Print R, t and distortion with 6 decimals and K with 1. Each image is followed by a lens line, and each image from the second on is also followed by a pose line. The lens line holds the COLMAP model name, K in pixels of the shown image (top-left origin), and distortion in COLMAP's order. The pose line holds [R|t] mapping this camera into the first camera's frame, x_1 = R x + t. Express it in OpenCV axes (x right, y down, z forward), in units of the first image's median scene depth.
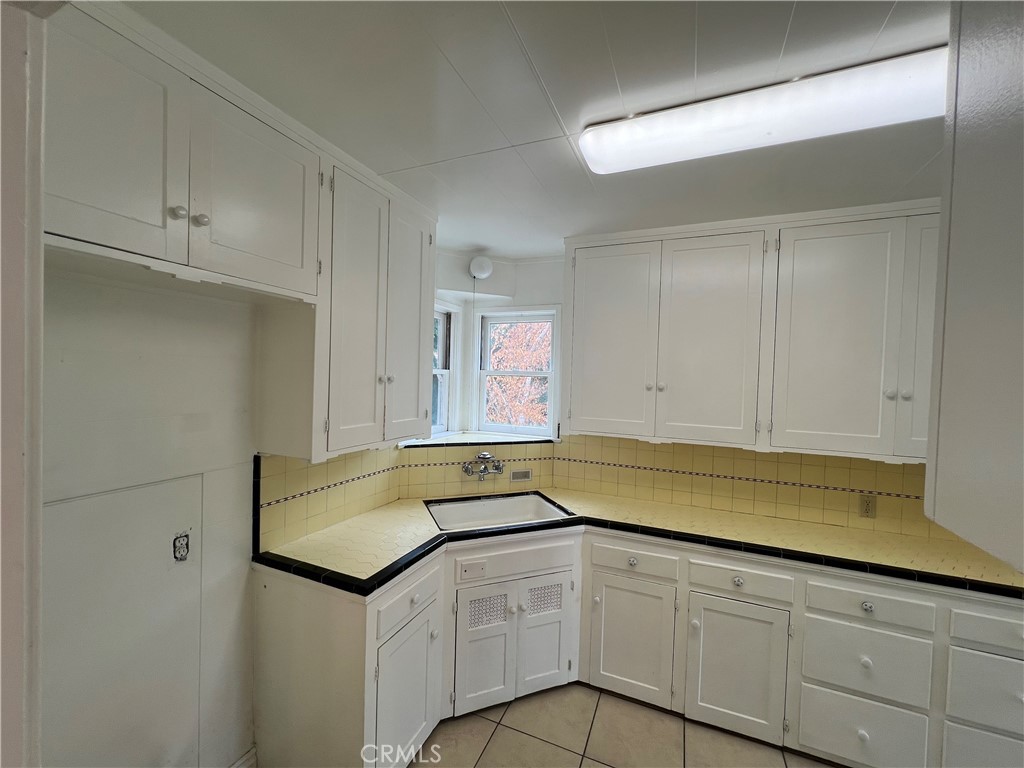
lens RADIAL K [[410.5, 0, 513.4], [0, 410.5, 384.1], [0, 0, 1]] dist [0.003136, 0.000211]
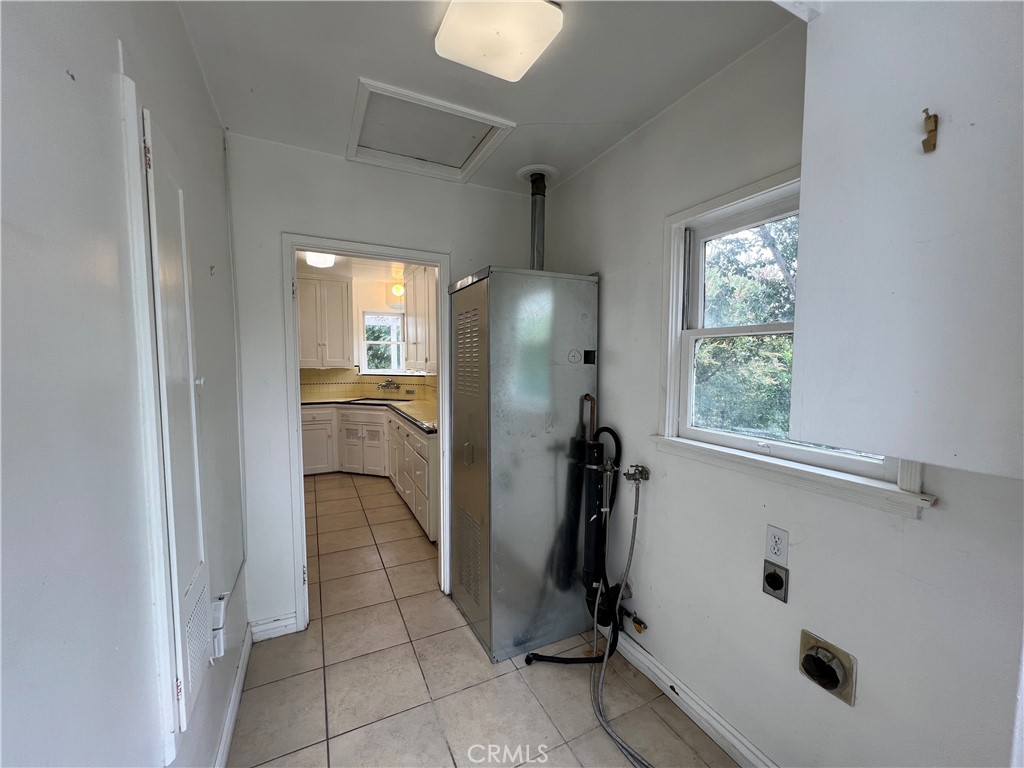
lens RADIAL K [[410.5, 0, 512.9], [0, 410.5, 385.1], [0, 0, 1]] dist [0.003136, 0.000211]
pose [[0.759130, 0.023944, -0.650499, 2.366853], [0.002229, 0.999222, 0.039381, 0.151070], [0.650935, -0.031346, 0.758486, -0.273675]]
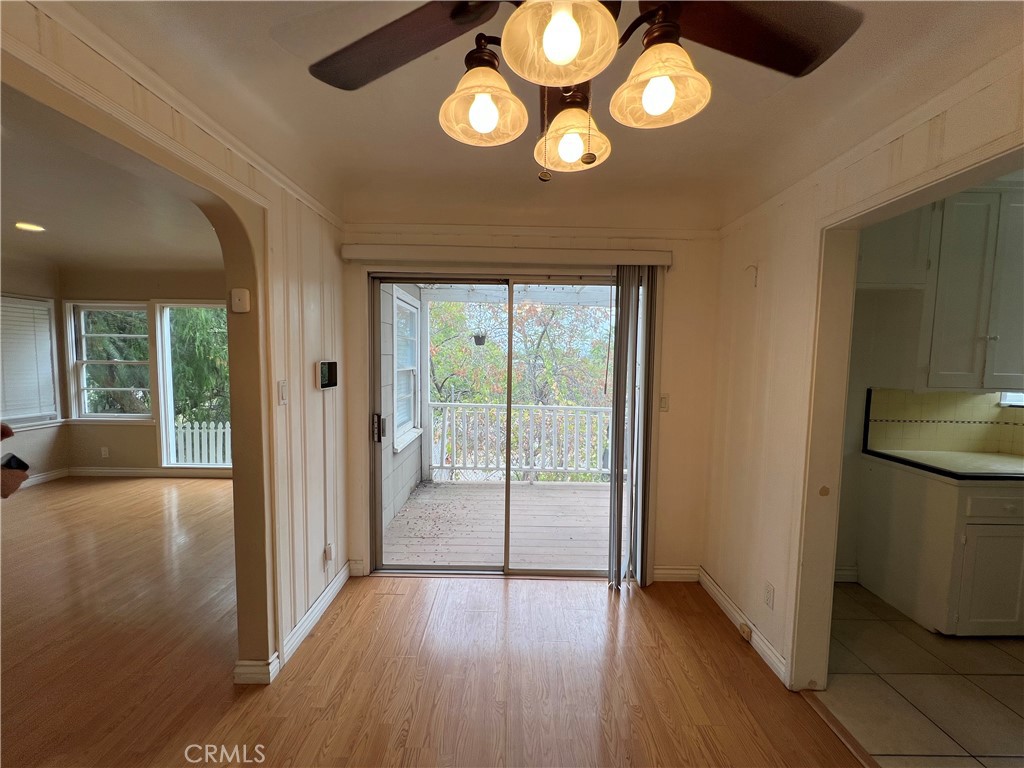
lens RADIAL K [[410.5, 0, 516.1], [0, 410.5, 382.7], [0, 0, 1]] dist [0.003136, 0.000211]
pose [[0.402176, 0.038057, -0.914771, 0.253880], [-0.022656, 0.999243, 0.031611, 0.107421], [0.915282, 0.008012, 0.402734, -0.780391]]
